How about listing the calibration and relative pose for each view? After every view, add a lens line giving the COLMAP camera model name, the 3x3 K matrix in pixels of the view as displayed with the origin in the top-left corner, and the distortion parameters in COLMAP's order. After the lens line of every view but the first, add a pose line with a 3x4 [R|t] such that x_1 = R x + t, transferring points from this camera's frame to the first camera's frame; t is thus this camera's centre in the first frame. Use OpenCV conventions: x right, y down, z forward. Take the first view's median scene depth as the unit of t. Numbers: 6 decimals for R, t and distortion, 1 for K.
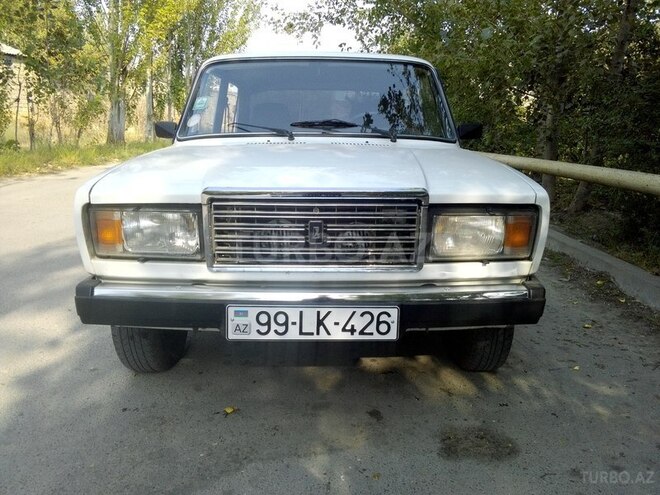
lens RADIAL K [[522.0, 0, 340.9], [0, 522.0, 248.3], [0, 0, 1]] dist [0.012924, -0.004235]
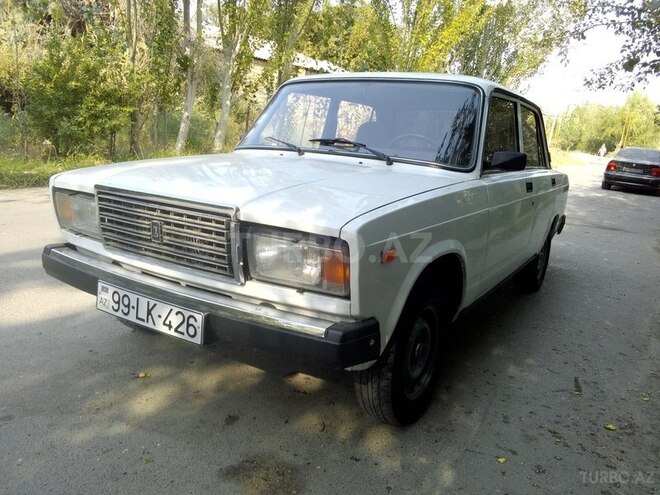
lens RADIAL K [[522.0, 0, 340.9], [0, 522.0, 248.3], [0, 0, 1]] dist [0.012924, -0.004235]
pose [[0.849418, 0.162681, -0.502019, 0.846001], [-0.179178, 0.983693, 0.015599, -0.082811], [0.496371, 0.076701, 0.864716, 0.222649]]
